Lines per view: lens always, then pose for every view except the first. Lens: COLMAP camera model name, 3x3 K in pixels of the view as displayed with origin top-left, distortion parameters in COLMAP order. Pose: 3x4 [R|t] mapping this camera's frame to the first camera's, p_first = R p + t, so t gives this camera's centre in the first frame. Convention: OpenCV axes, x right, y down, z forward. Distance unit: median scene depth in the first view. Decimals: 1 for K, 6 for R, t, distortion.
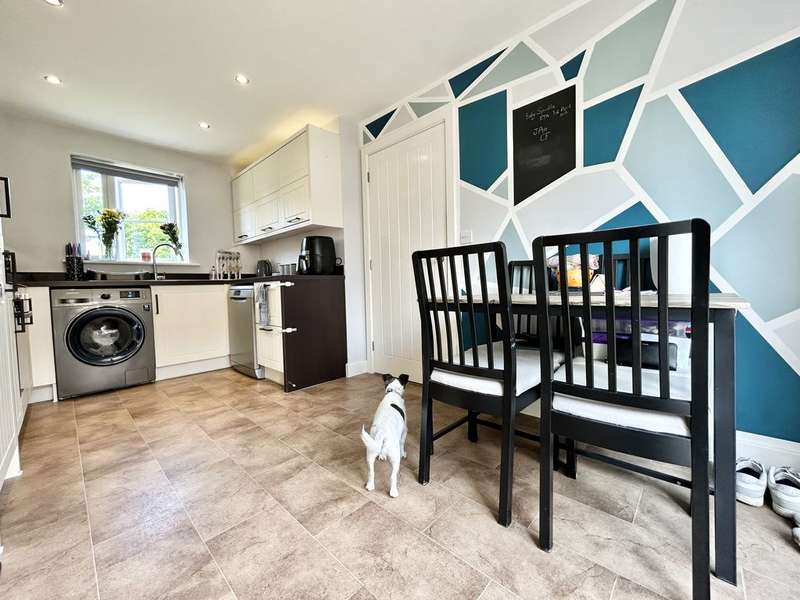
lens RADIAL K [[326.3, 0, 400.0], [0, 326.3, 300.0], [0, 0, 1]] dist [-0.000287, -0.000086]
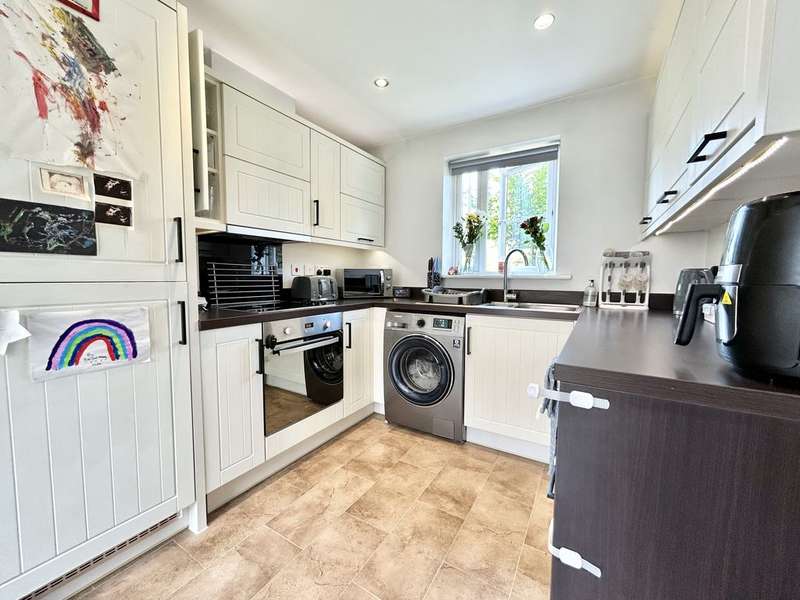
lens RADIAL K [[322.5, 0, 396.9], [0, 322.5, 299.9], [0, 0, 1]] dist [-0.002786, -0.000146]
pose [[0.214246, 0.098974, -0.971753, -0.102886], [-0.055552, 0.994478, 0.089040, -0.119897], [0.975199, 0.034906, 0.218561, 0.649207]]
